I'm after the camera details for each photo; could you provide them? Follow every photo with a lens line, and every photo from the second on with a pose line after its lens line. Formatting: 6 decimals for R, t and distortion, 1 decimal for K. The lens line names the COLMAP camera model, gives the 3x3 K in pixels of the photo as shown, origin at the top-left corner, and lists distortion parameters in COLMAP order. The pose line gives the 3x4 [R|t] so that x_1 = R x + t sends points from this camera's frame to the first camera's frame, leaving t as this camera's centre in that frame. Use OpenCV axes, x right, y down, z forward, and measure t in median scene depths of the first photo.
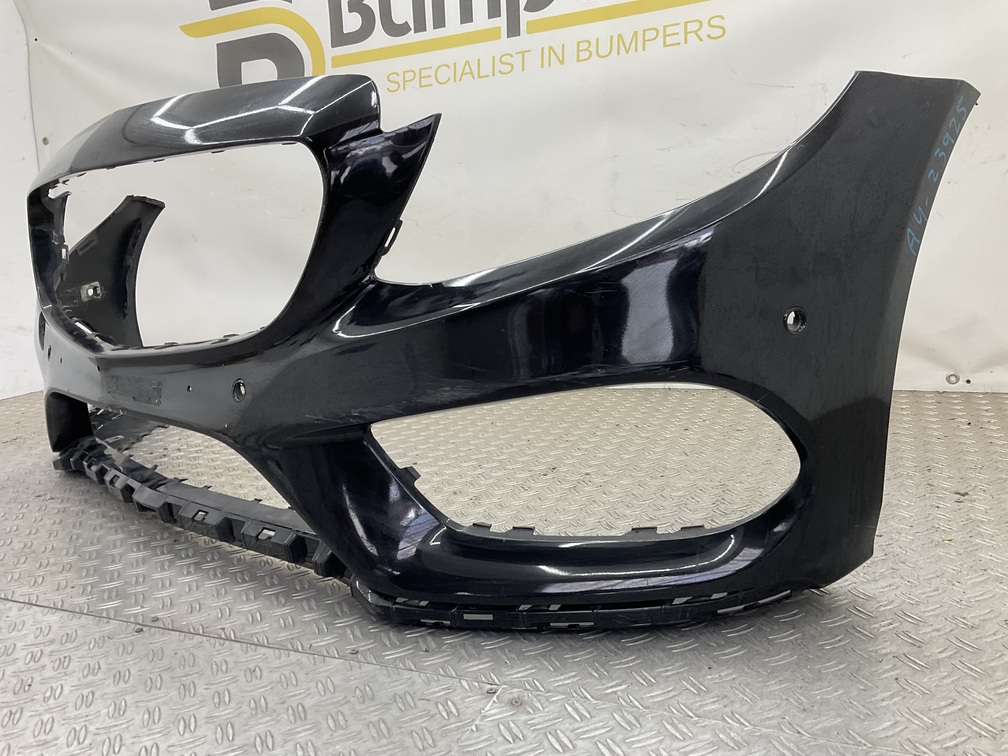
lens RADIAL K [[840.5, 0, 497.8], [0, 840.5, 380.8], [0, 0, 1]] dist [0.048806, -0.100043]
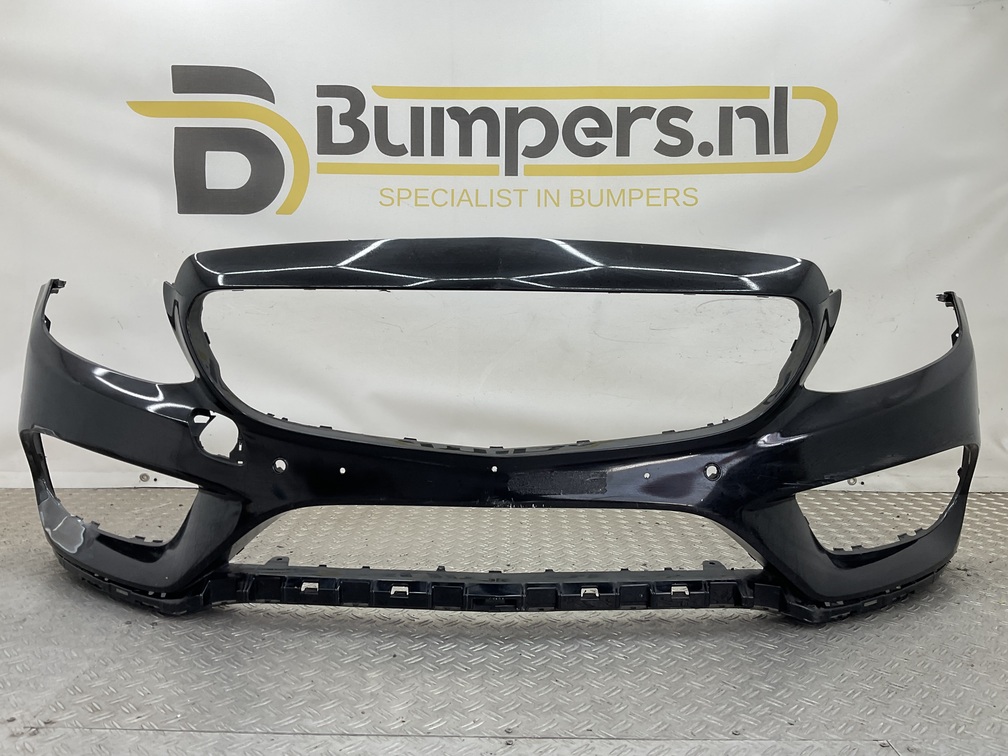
lens RADIAL K [[840.5, 0, 499.3], [0, 840.5, 375.5], [0, 0, 1]] dist [0.048806, -0.100043]
pose [[0.913553, 0.044079, 0.404324, -0.476338], [-0.000691, 0.994277, -0.106834, -0.023362], [-0.406719, 0.097319, 0.908355, 0.011351]]
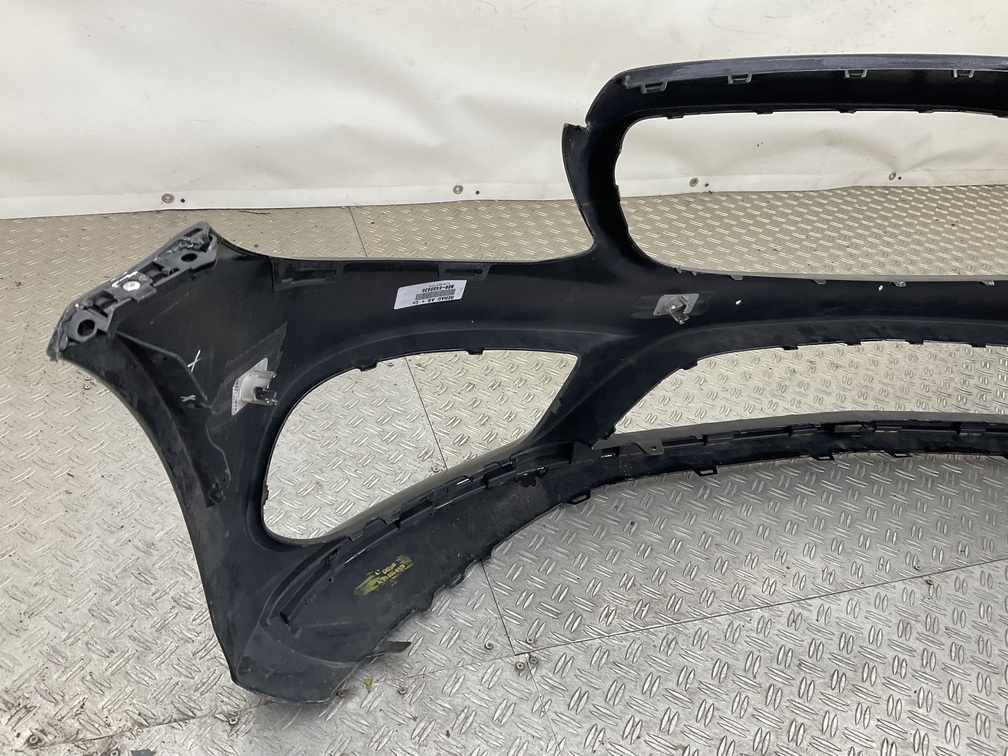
lens RADIAL K [[840.5, 0, 493.9], [0, 840.5, 387.3], [0, 0, 1]] dist [0.048806, -0.100043]
pose [[0.742301, -0.258436, 0.618224, -0.831303], [-0.028707, 0.909518, 0.414673, -0.228809], [-0.669452, -0.325559, 0.667717, 0.385853]]
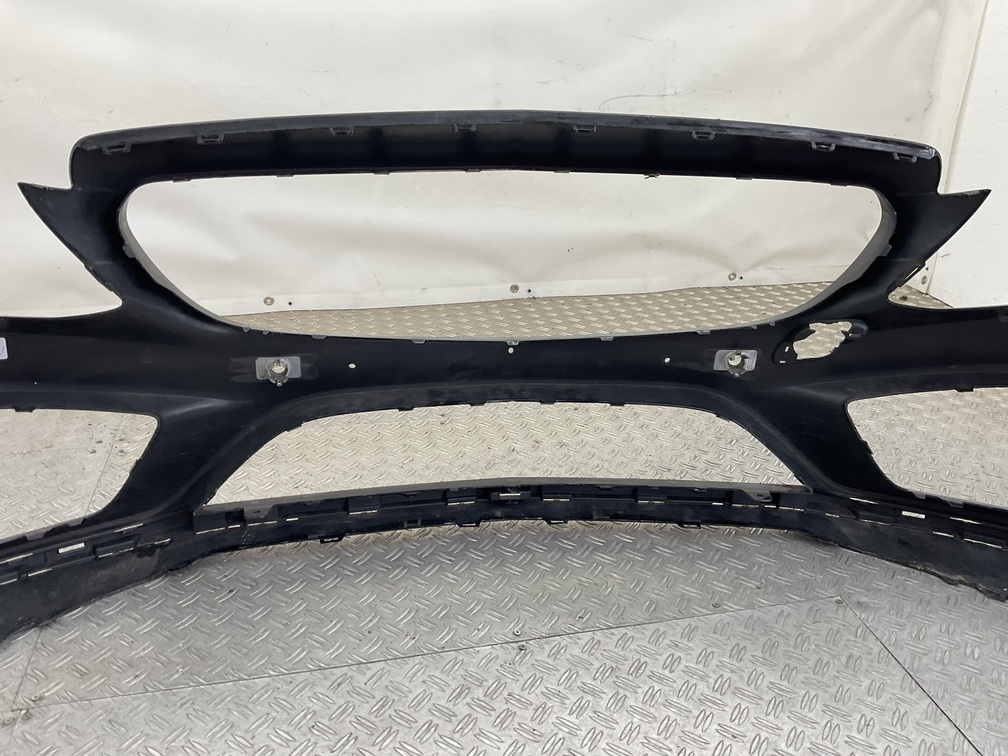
lens RADIAL K [[840.5, 0, 500.4], [0, 840.5, 379.1], [0, 0, 1]] dist [0.048806, -0.100043]
pose [[0.797494, -0.164330, 0.580516, -0.557148], [0.031650, 0.972262, 0.231744, -0.161749], [-0.602496, -0.166441, 0.780574, 0.121516]]
